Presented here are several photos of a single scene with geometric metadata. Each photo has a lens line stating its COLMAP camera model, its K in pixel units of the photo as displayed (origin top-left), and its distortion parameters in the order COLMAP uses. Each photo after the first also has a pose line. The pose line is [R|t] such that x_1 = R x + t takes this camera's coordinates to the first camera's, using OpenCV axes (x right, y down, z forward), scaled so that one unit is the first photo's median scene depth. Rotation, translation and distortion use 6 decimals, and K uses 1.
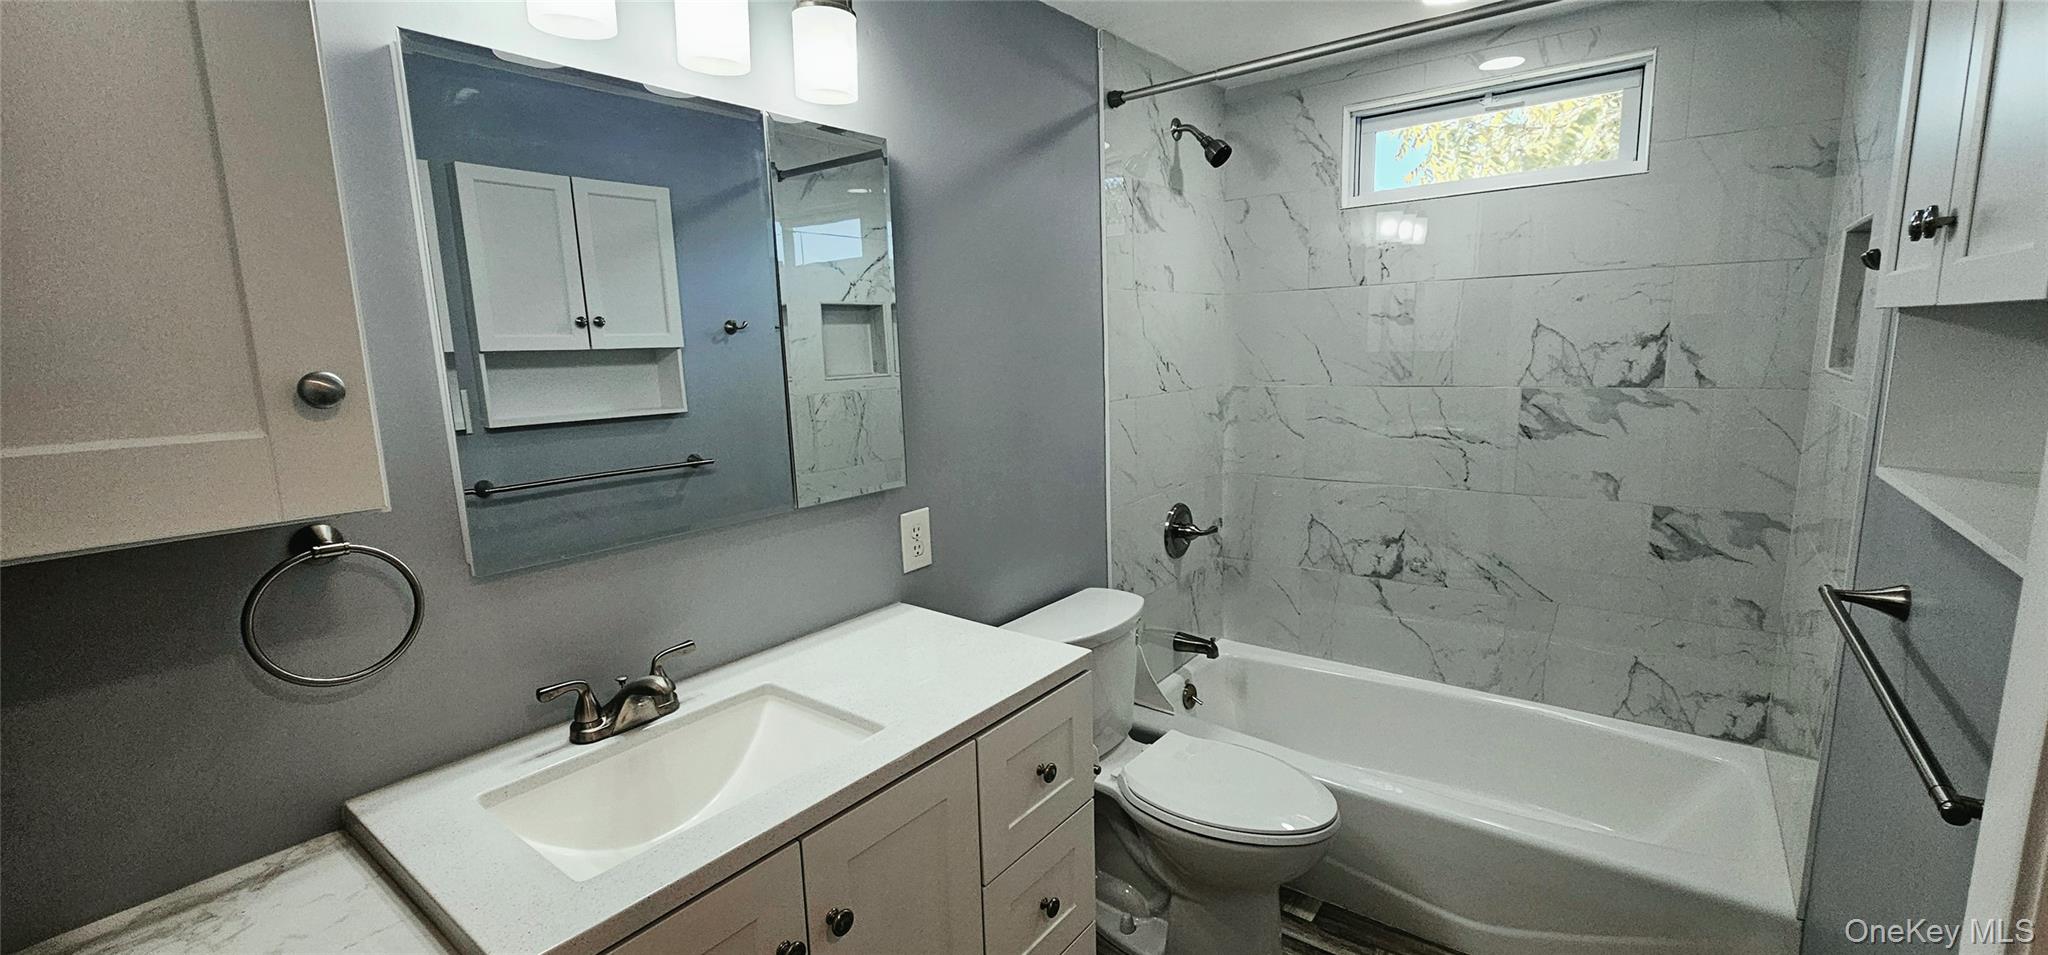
lens RADIAL K [[836.2, 0, 1024.0], [0, 836.2, 477.5], [0, 0, 1]] dist [0.000396, -0.000459]
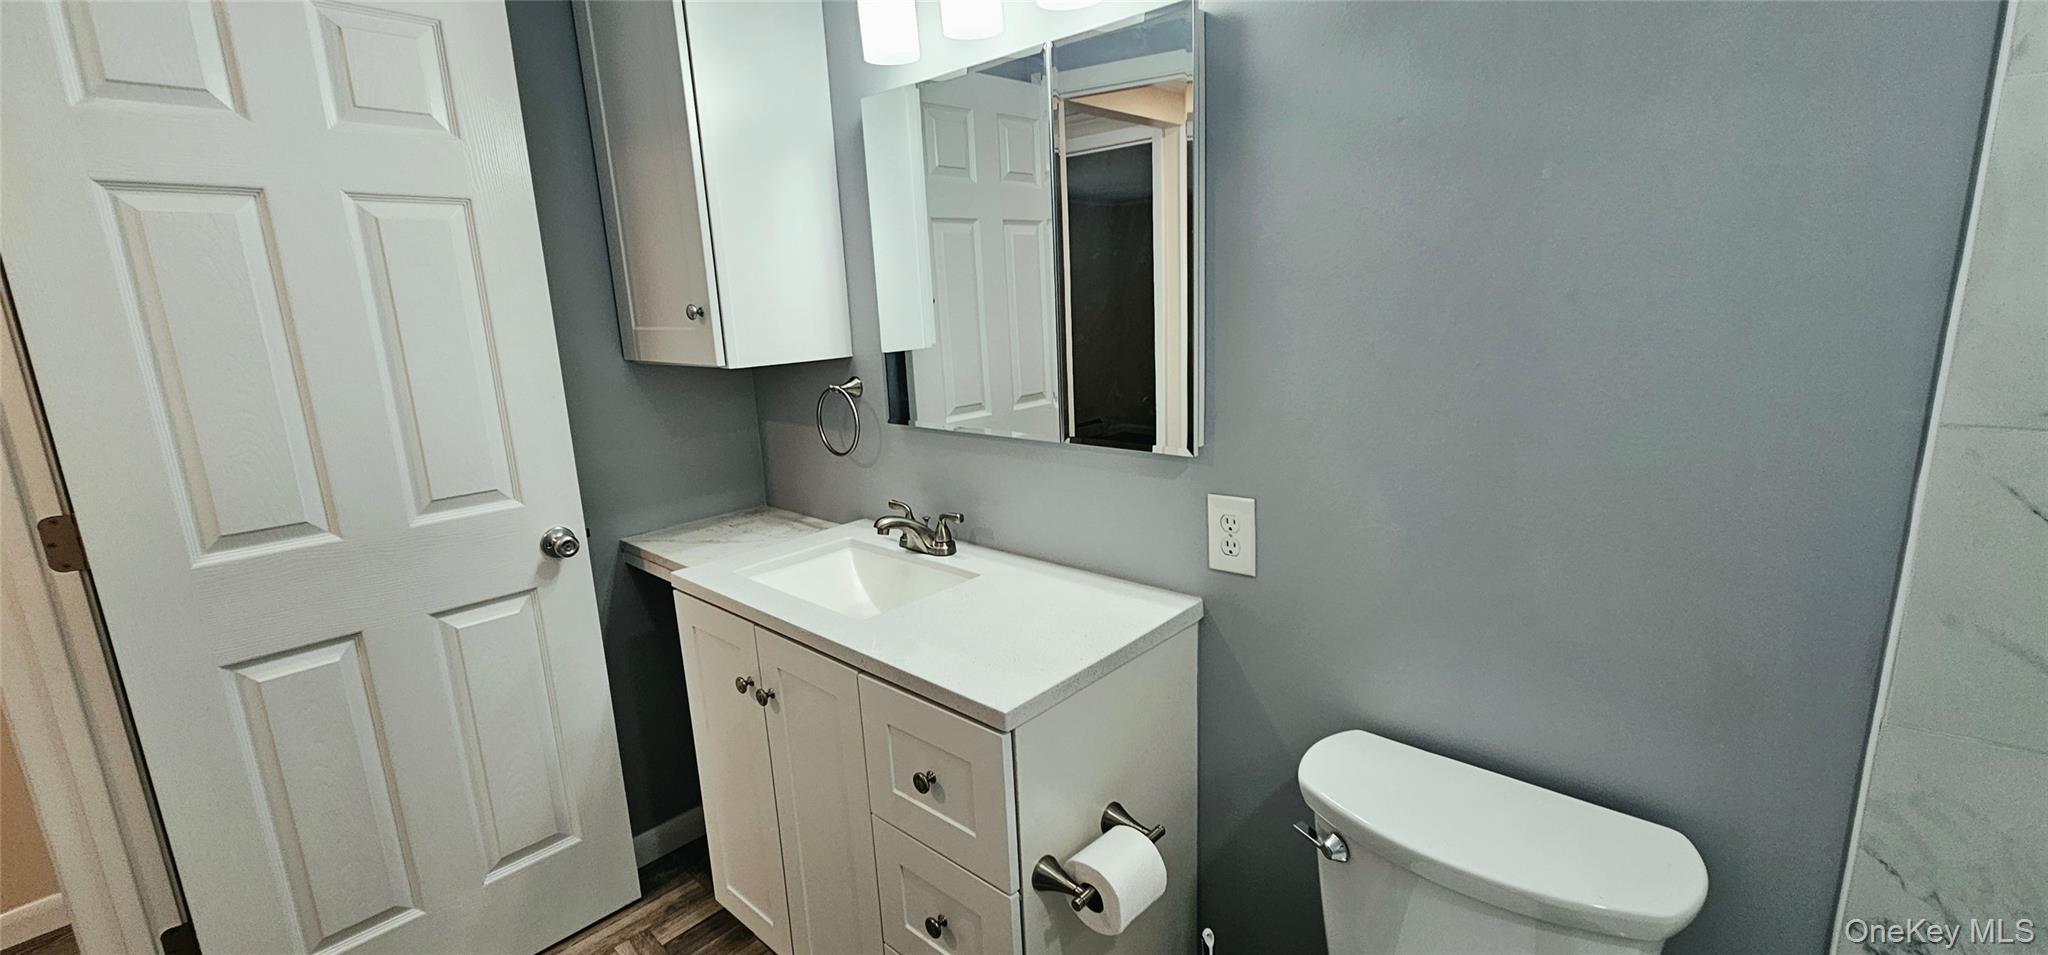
lens RADIAL K [[836.2, 0, 1024.0], [0, 836.2, 477.5], [0, 0, 1]] dist [0.000396, -0.000459]
pose [[-0.070681, 0.251086, -0.965381, 0.799599], [-0.118446, 0.958842, 0.258057, -0.197098], [0.990442, 0.132585, -0.038032, 1.104934]]
